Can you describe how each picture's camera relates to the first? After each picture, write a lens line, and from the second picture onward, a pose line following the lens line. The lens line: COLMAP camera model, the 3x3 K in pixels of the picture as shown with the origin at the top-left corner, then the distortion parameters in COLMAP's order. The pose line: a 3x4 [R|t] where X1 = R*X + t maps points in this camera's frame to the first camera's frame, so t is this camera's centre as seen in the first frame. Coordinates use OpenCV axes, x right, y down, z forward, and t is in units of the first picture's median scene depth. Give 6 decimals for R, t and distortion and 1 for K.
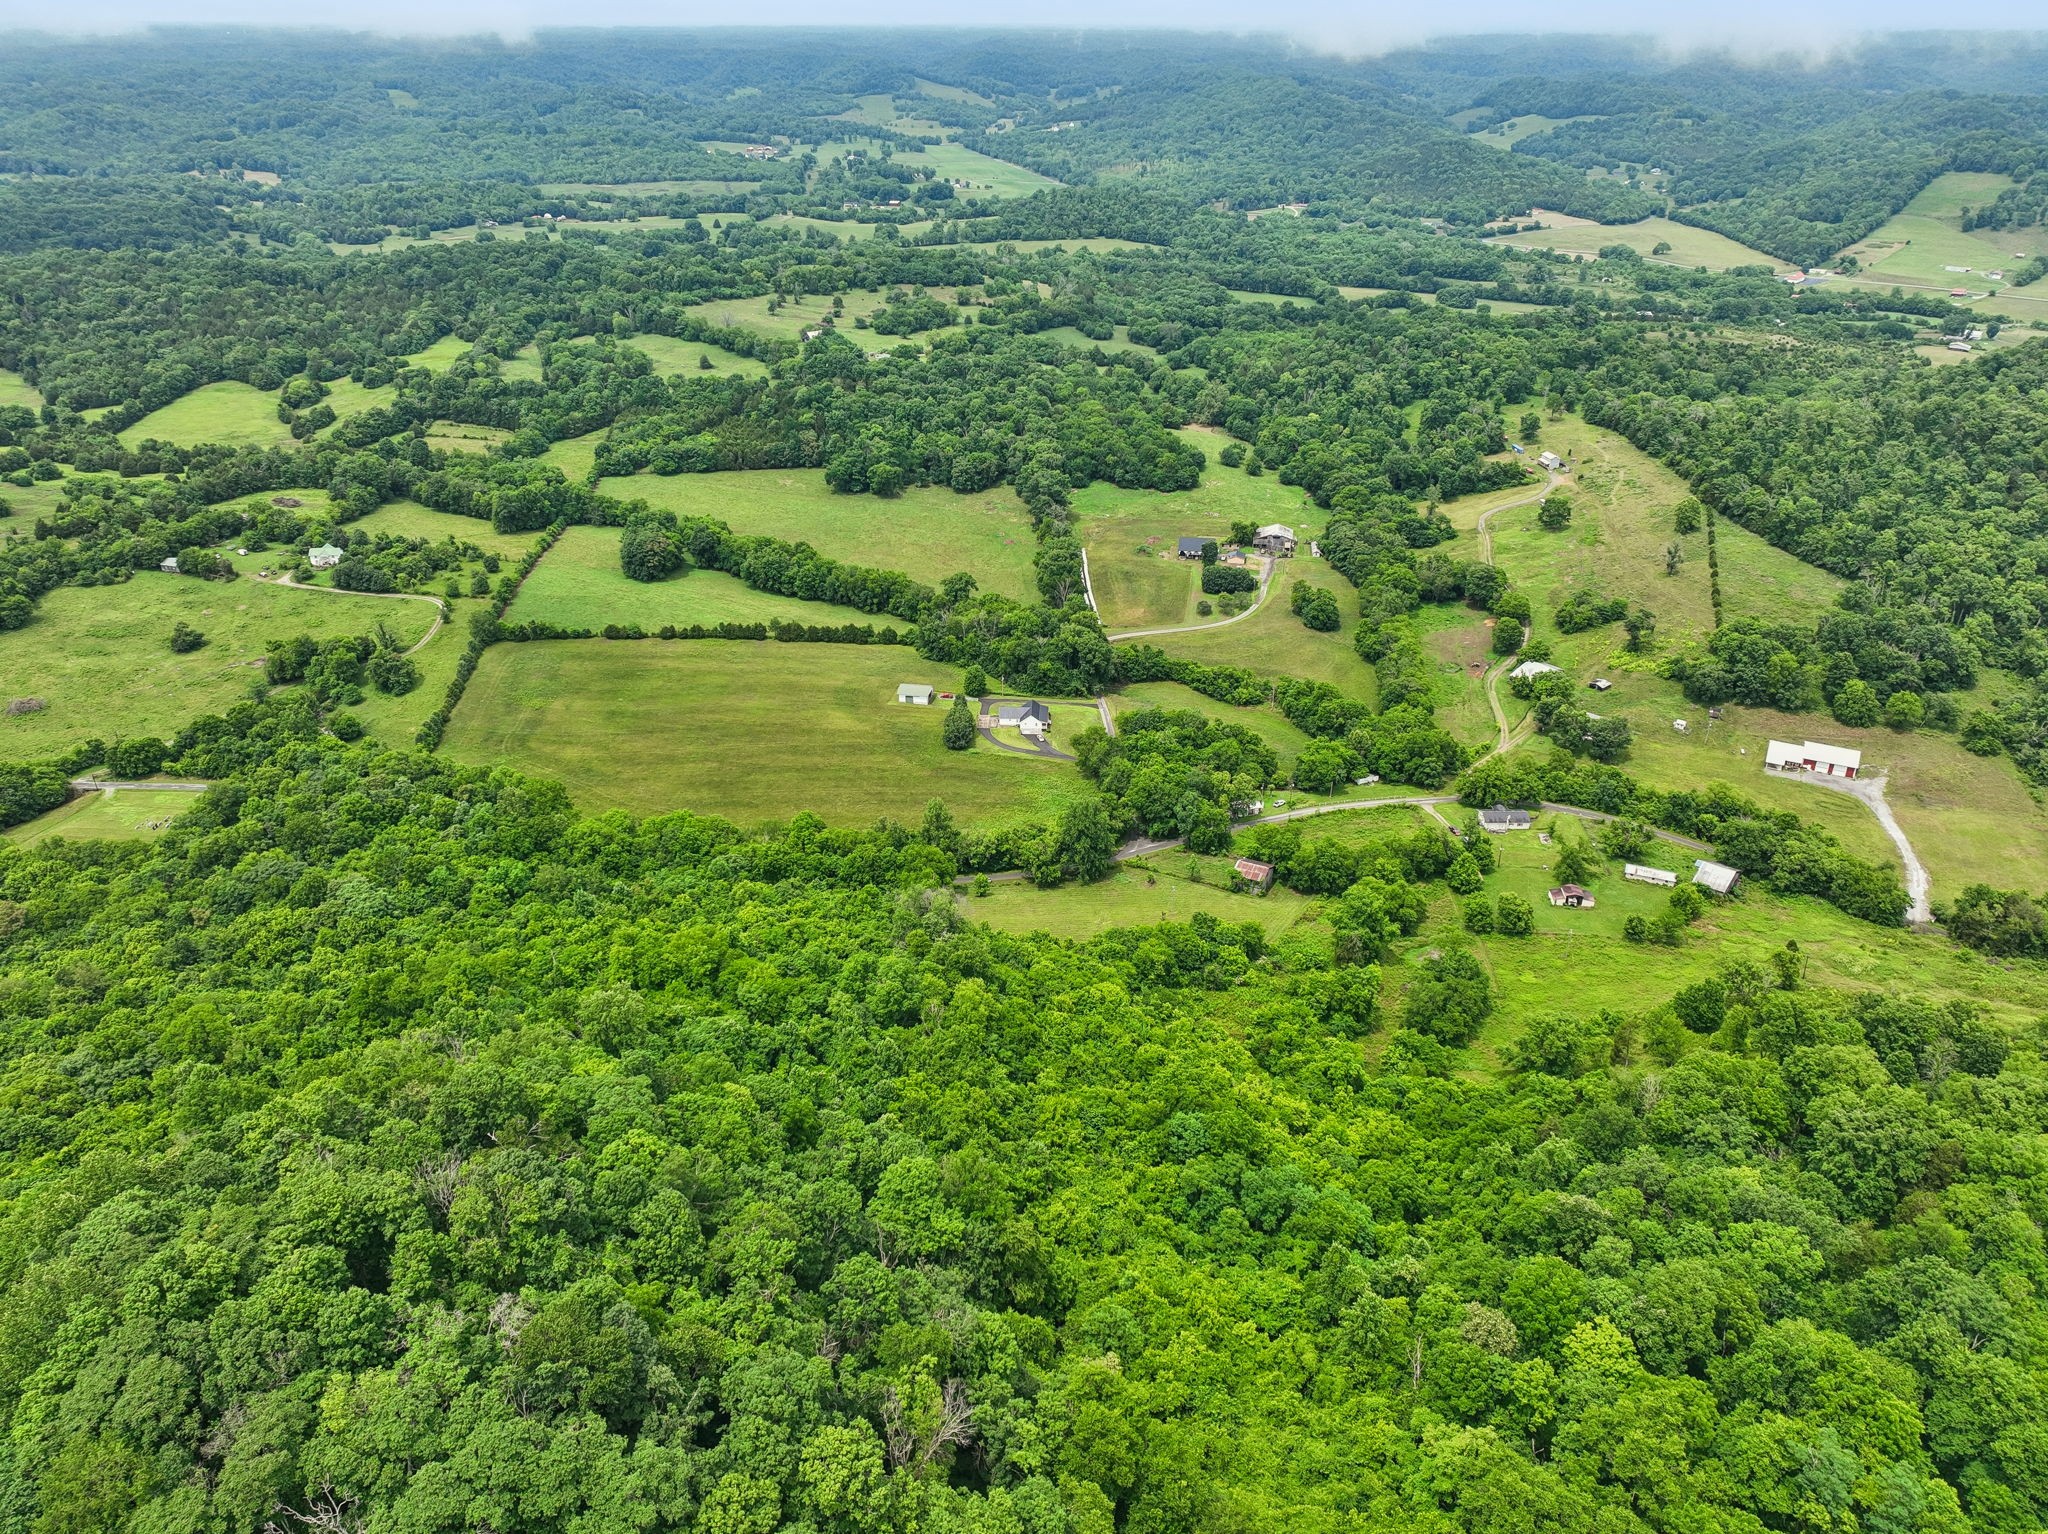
lens RADIAL K [[1491.4, 0, 1022.8], [0, 1491.4, 769.8], [0, 0, 1]] dist [-0.001973, 0.016093]
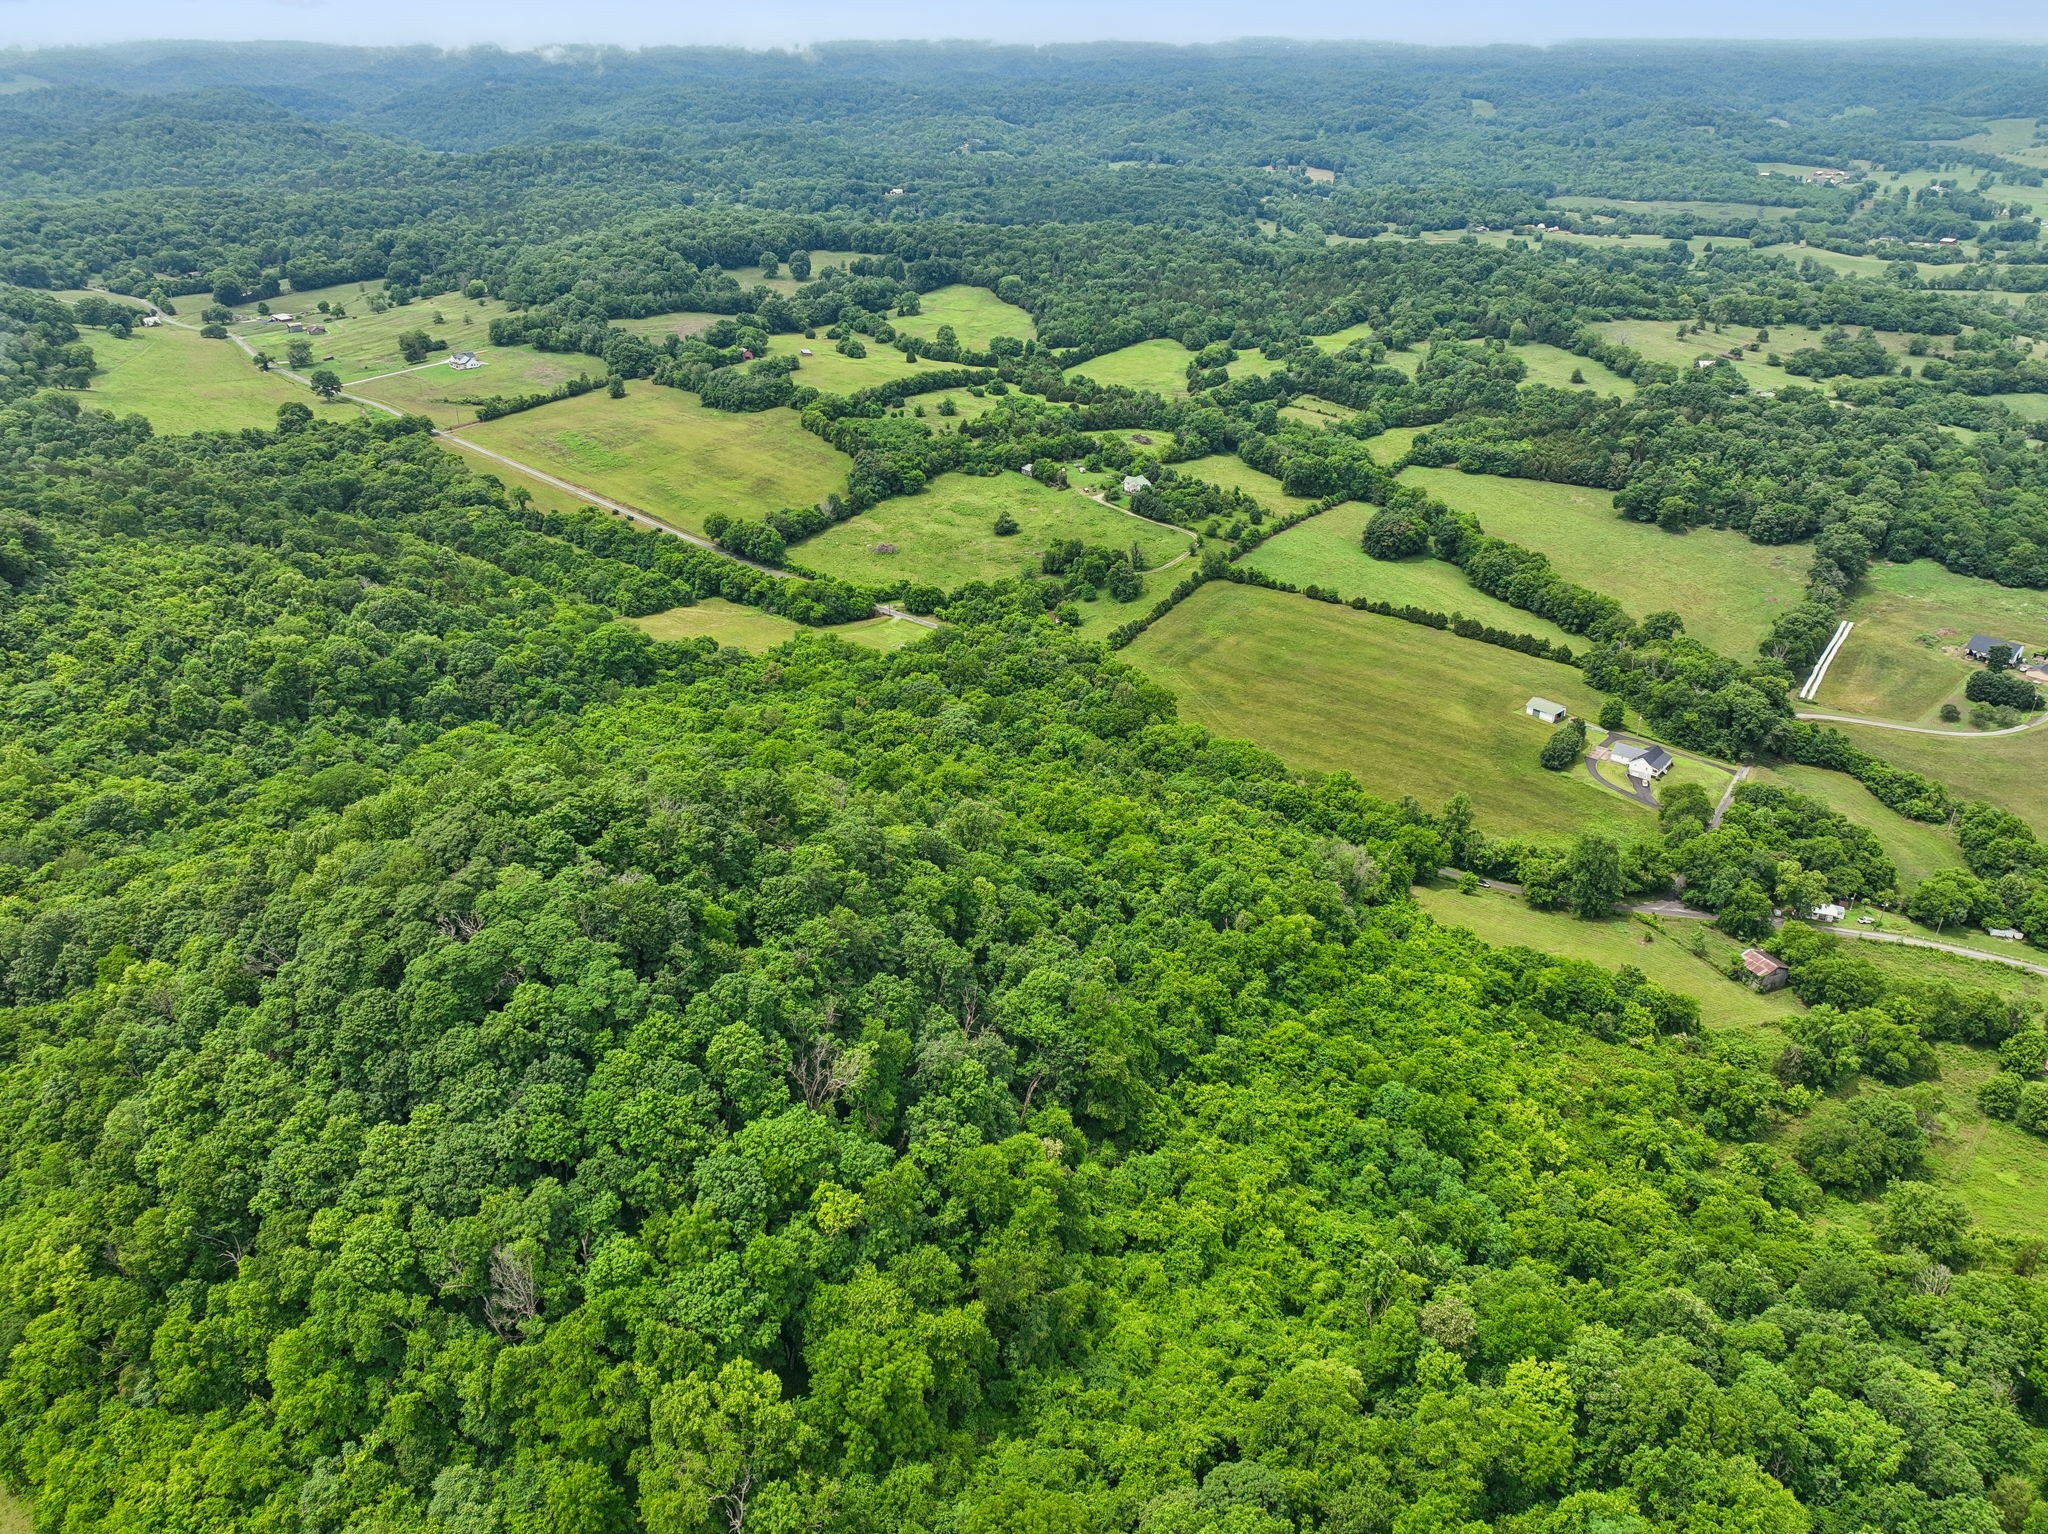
lens RADIAL K [[1495.6, 0, 1026.7], [0, 1495.6, 765.2], [0, 0, 1]] dist [-0.001416, 0.016134]
pose [[0.790001, 0.273882, -0.548532, 0.150288], [-0.279742, 0.957140, 0.075012, 0.004461], [0.545567, 0.094188, 0.832758, -0.012592]]
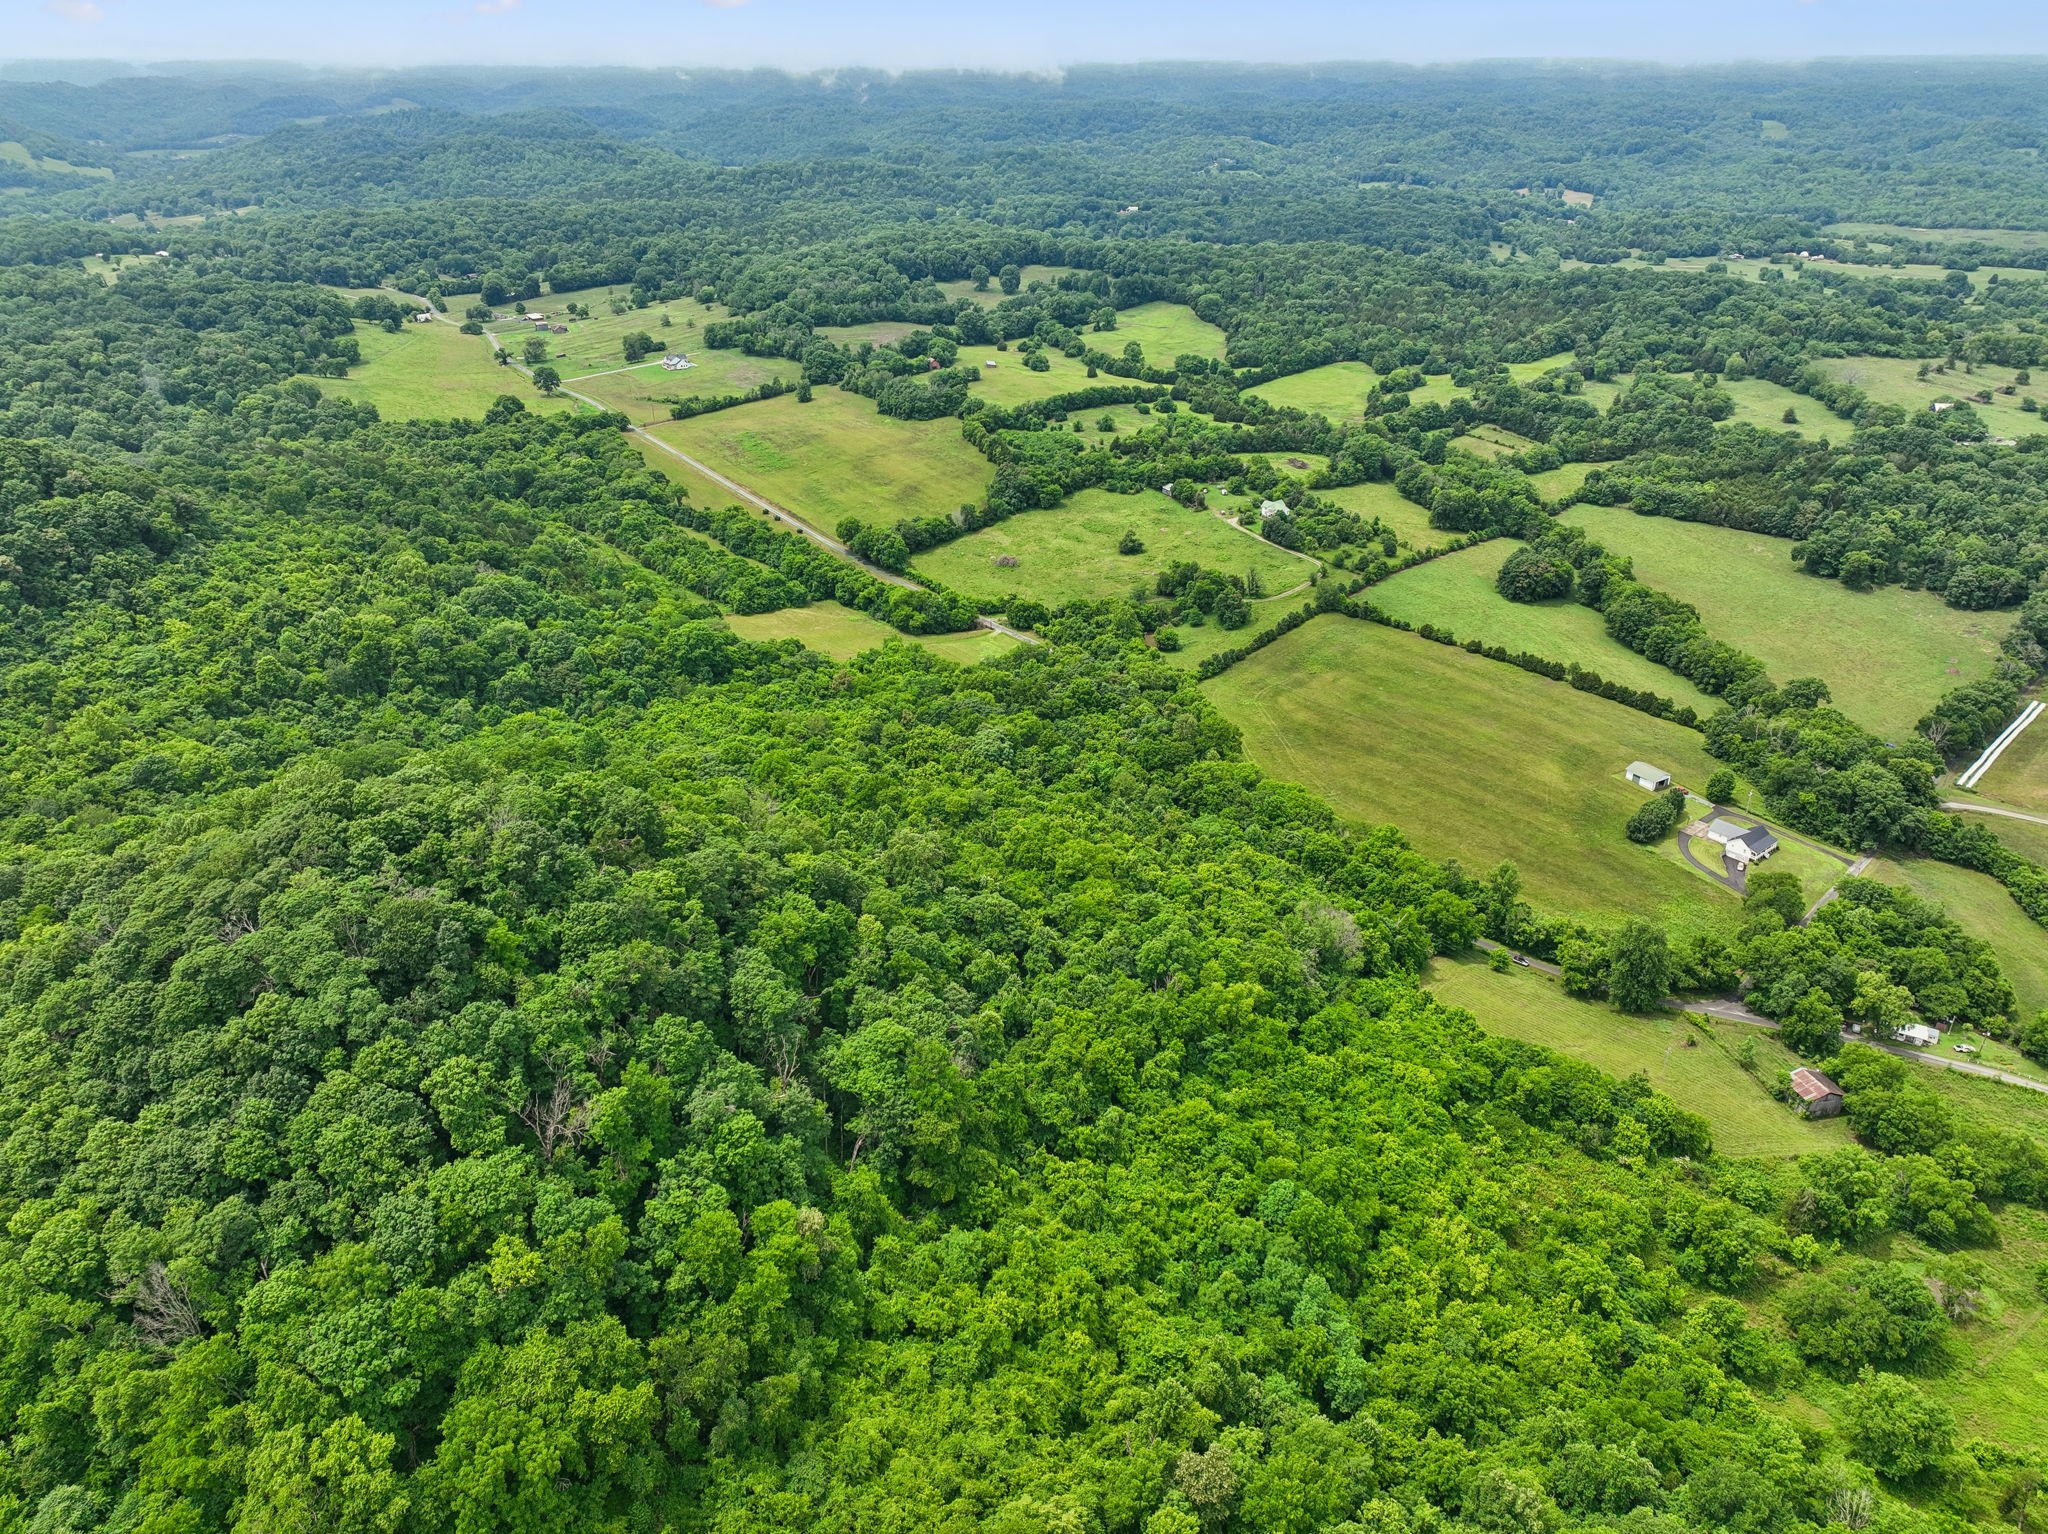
lens RADIAL K [[1456.3, 0, 1014.9], [0, 1456.3, 759.0], [0, 0, 1]] dist [-0.007962, 0.029445]
pose [[0.663336, 0.327543, -0.672830, 0.191305], [-0.337091, 0.933519, 0.122115, -0.027667], [0.668098, 0.145802, 0.729649, 0.057843]]
